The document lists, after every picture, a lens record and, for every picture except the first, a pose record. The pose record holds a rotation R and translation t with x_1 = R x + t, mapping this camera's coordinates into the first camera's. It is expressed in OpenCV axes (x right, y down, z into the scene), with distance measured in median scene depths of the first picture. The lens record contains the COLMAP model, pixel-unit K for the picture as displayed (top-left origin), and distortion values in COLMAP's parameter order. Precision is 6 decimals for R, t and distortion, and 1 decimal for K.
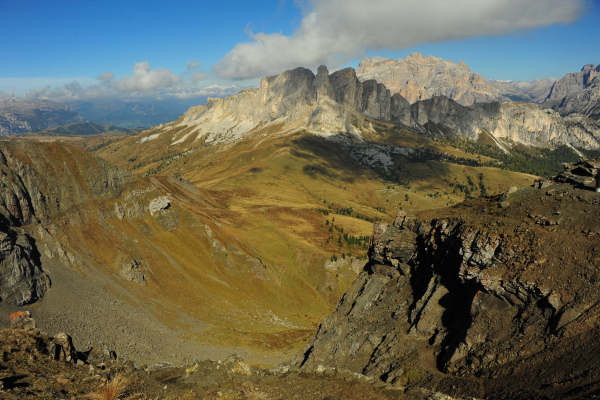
lens RADIAL K [[483.0, 0, 301.4], [0, 483.0, 211.3], [0, 0, 1]] dist [-0.179654, 0.141988]
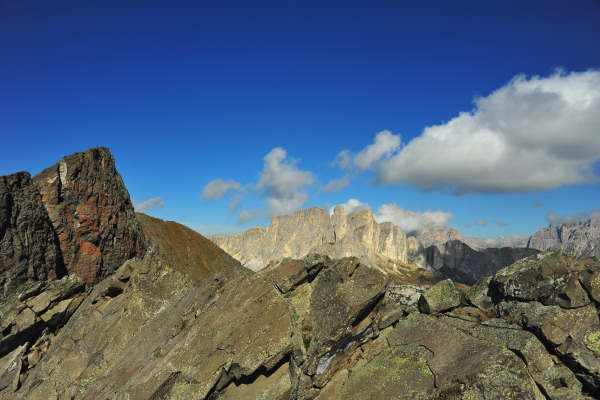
lens RADIAL K [[483.0, 0, 301.4], [0, 483.0, 211.3], [0, 0, 1]] dist [-0.179654, 0.141988]
pose [[0.996455, 0.043788, 0.071835, -0.343605], [-0.018953, 0.948761, -0.315424, 0.059760], [-0.081967, 0.312945, 0.946228, 0.244291]]
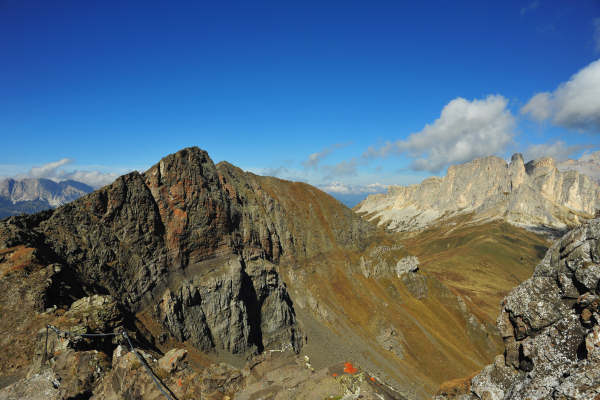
lens RADIAL K [[483.0, 0, 301.4], [0, 483.0, 211.3], [0, 0, 1]] dist [-0.179654, 0.141988]
pose [[0.947878, 0.042701, -0.315761, -0.210922], [-0.106273, 0.976604, -0.186949, 0.067695], [0.300390, 0.210761, 0.930239, 0.142683]]
